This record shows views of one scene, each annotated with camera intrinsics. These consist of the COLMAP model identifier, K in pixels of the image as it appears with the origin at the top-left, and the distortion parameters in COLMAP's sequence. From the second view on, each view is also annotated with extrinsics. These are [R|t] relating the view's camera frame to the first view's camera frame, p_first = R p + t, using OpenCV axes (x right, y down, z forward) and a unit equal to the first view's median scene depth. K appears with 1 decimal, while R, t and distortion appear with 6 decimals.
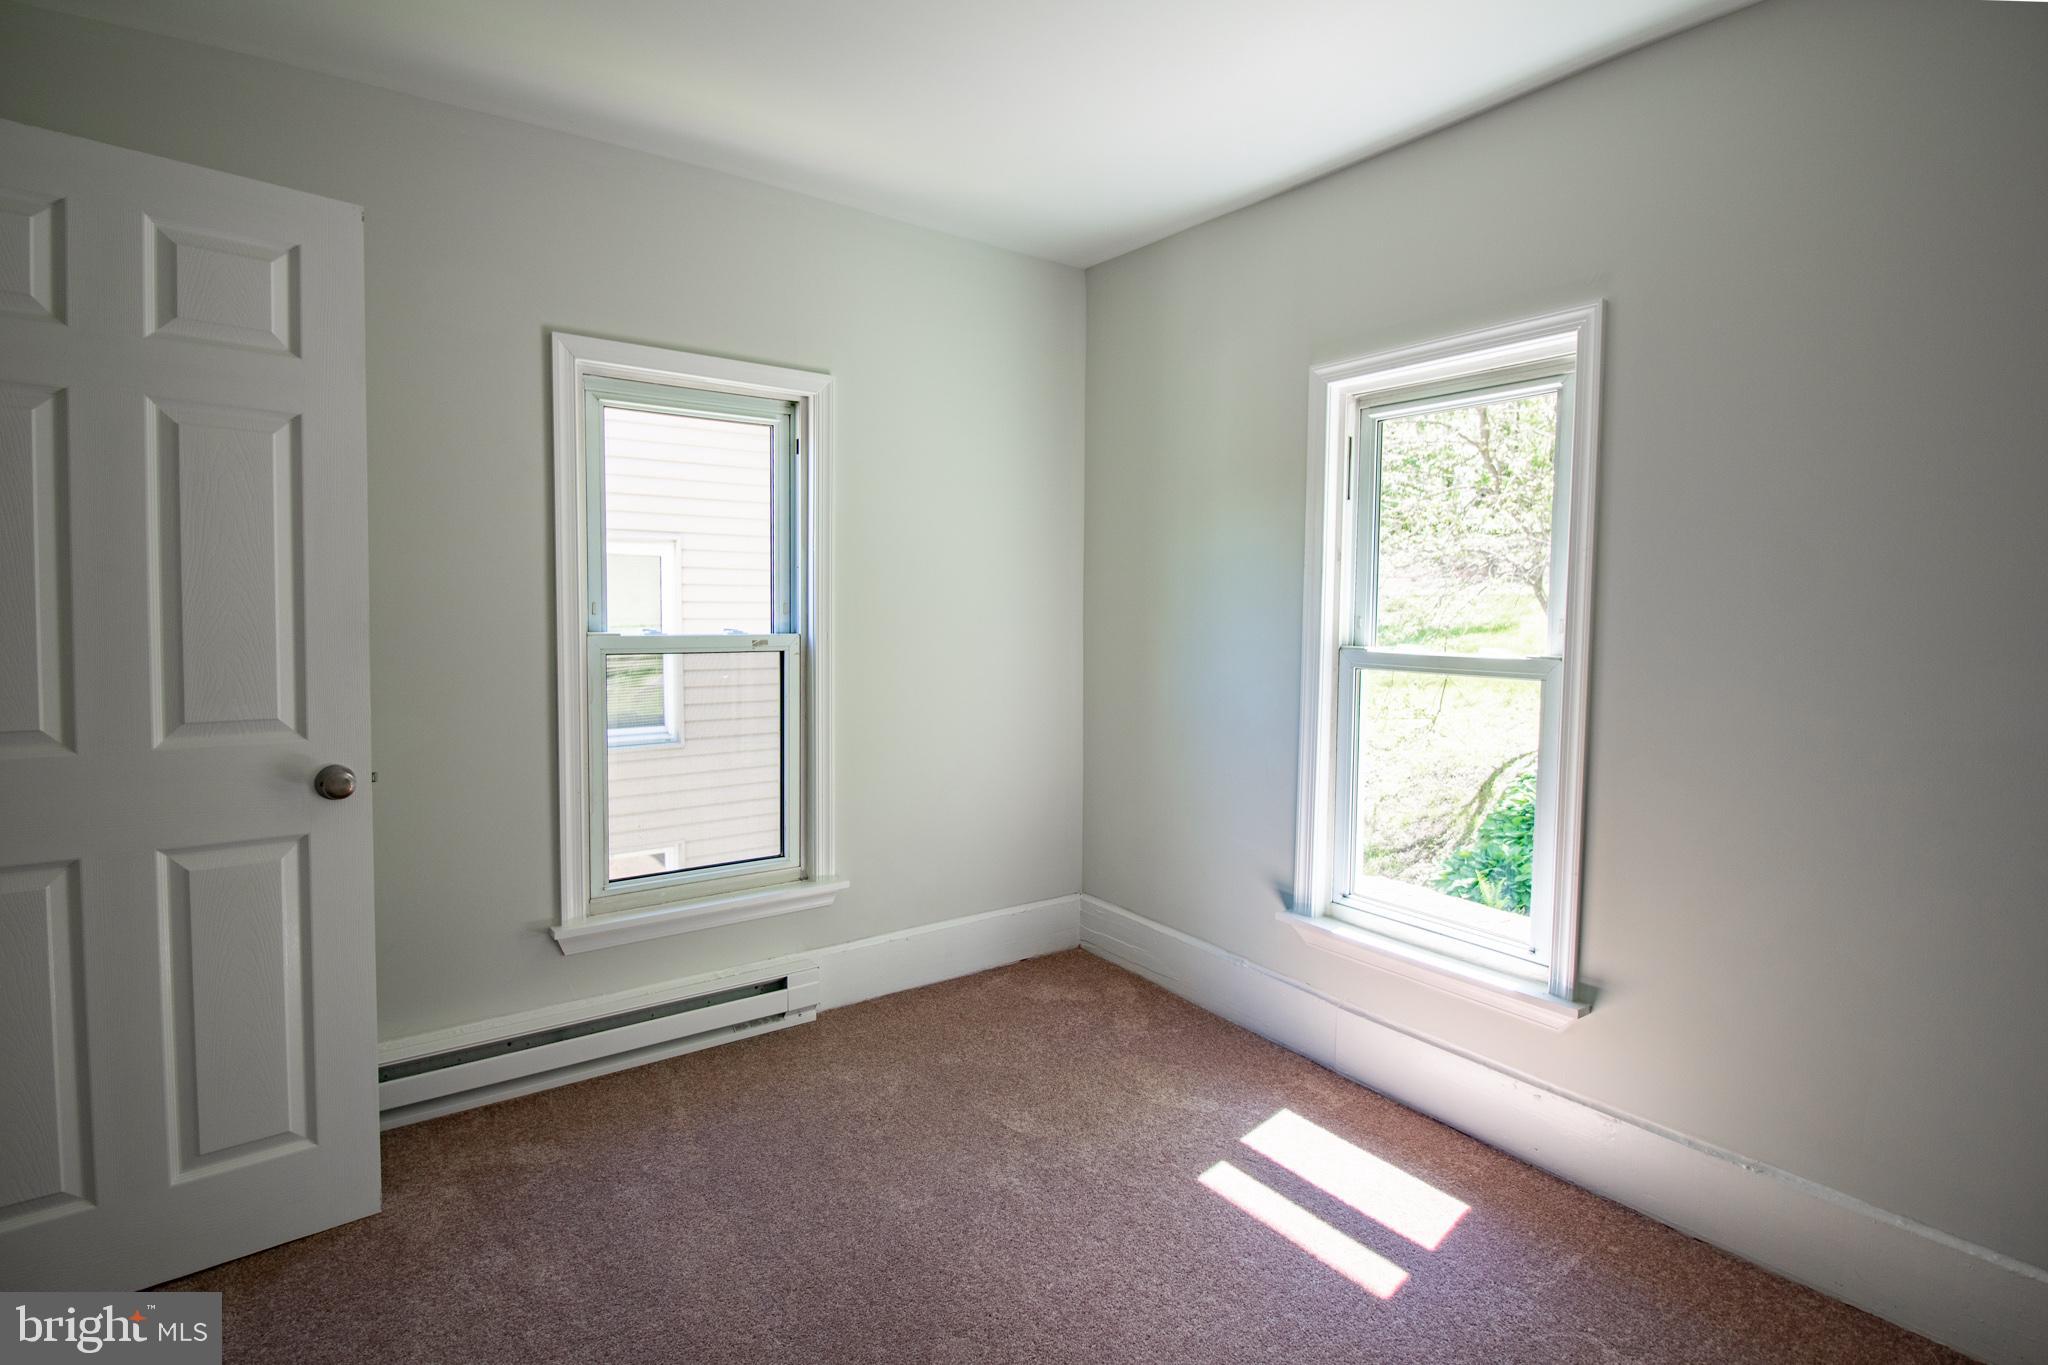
lens RADIAL K [[1016.9, 0, 942.5], [0, 1016.9, 664.8], [0, 0, 1]] dist [0.000487, -0.002349]
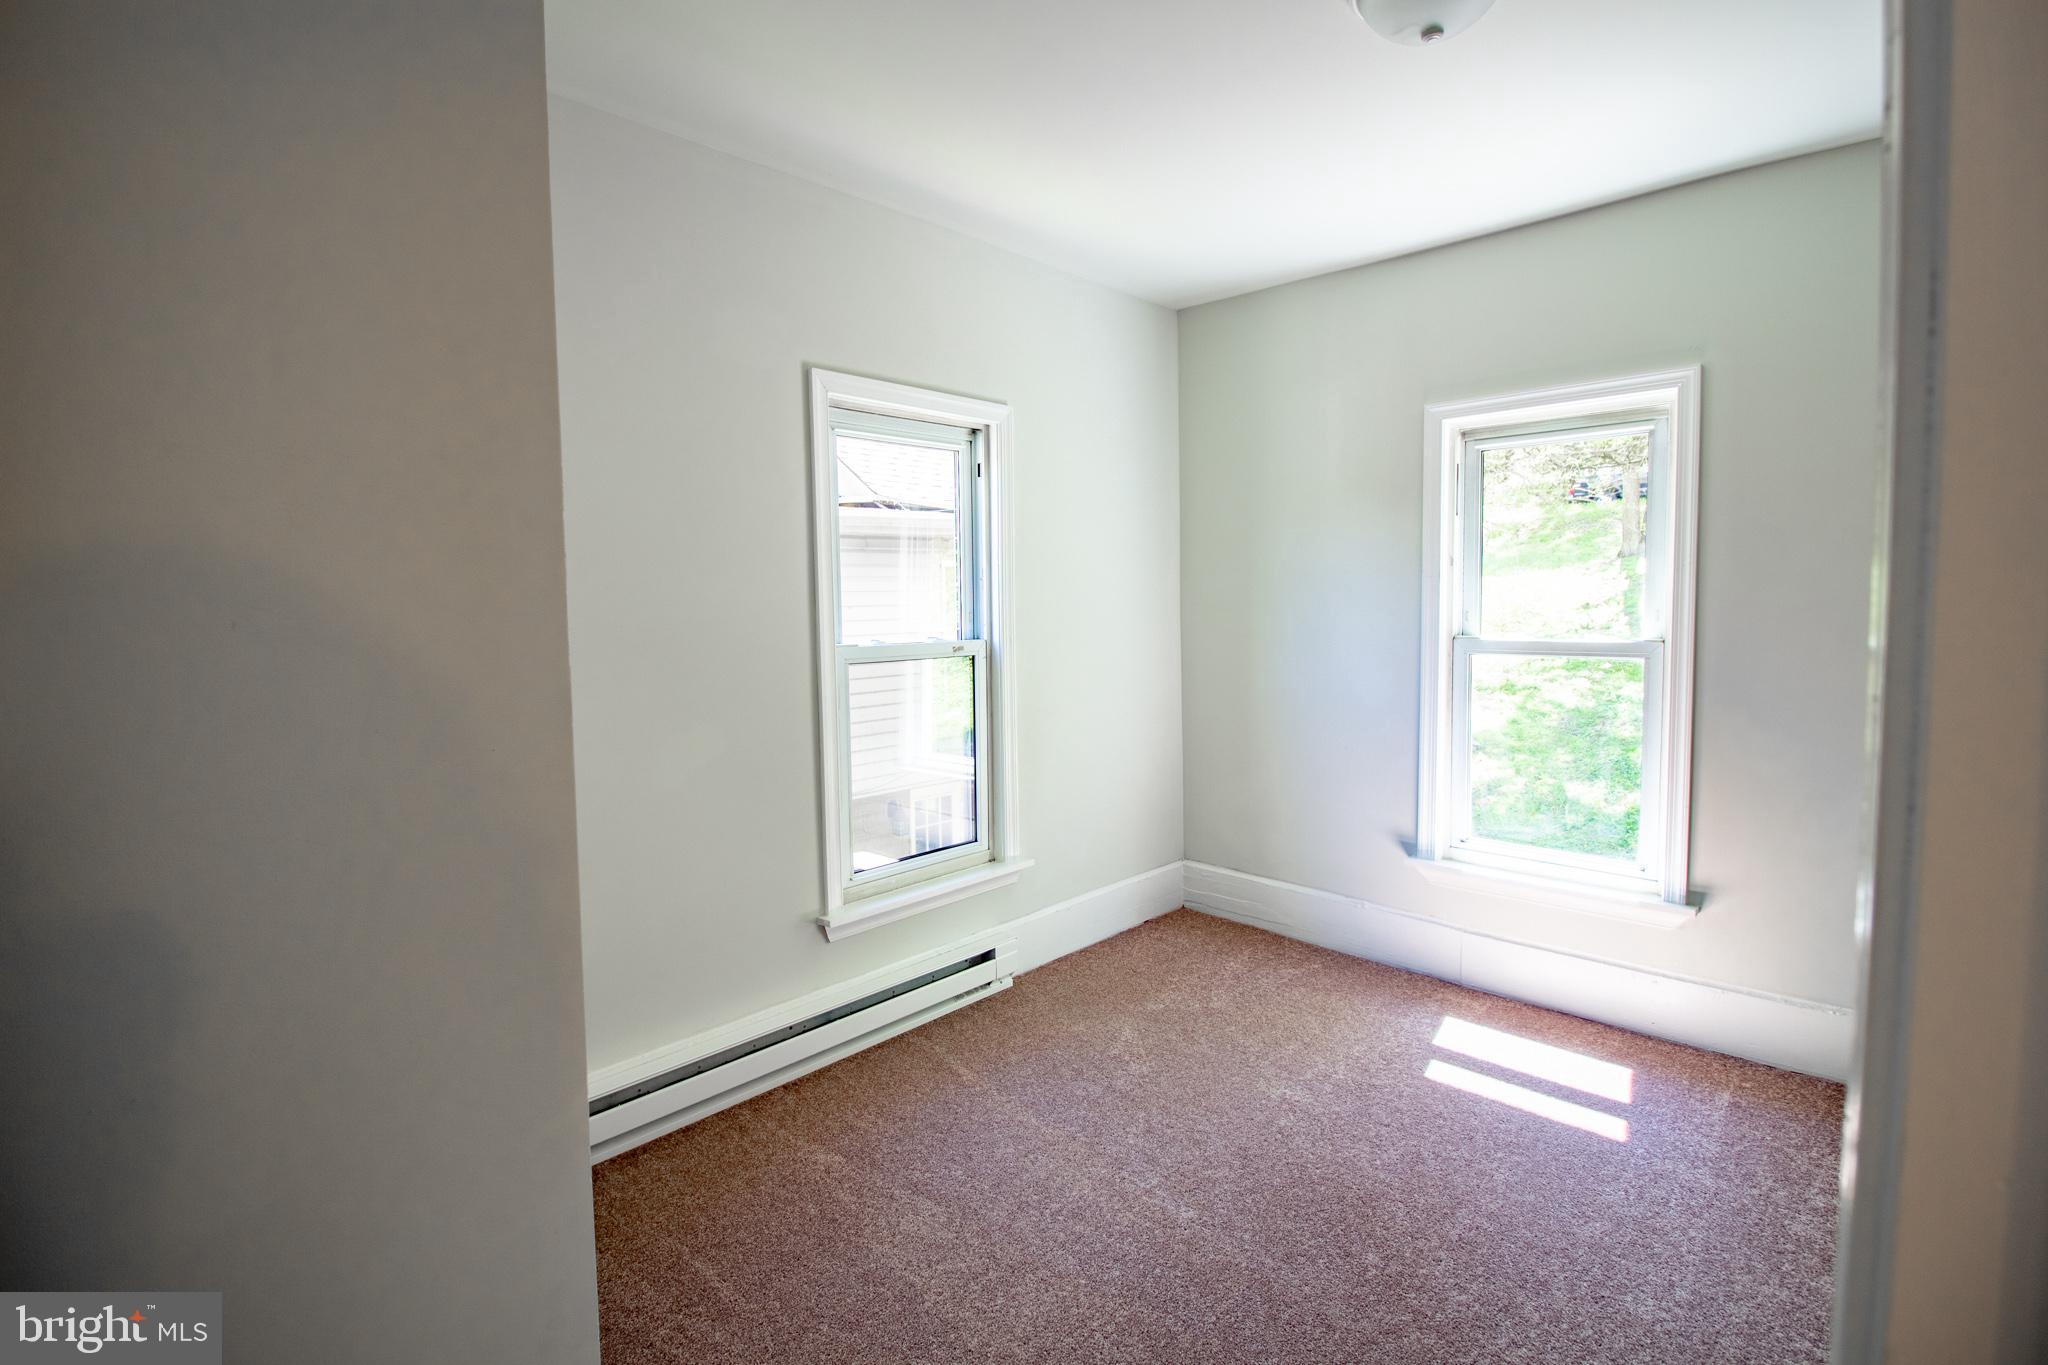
lens RADIAL K [[1016.9, 0, 936.8], [0, 1016.9, 669.5], [0, 0, 1]] dist [0.000487, -0.002349]
pose [[0.983917, -0.036473, 0.174863, -0.424932], [0.034443, 0.999300, 0.014633, -0.017277], [-0.175274, -0.008375, 0.984484, -0.085458]]
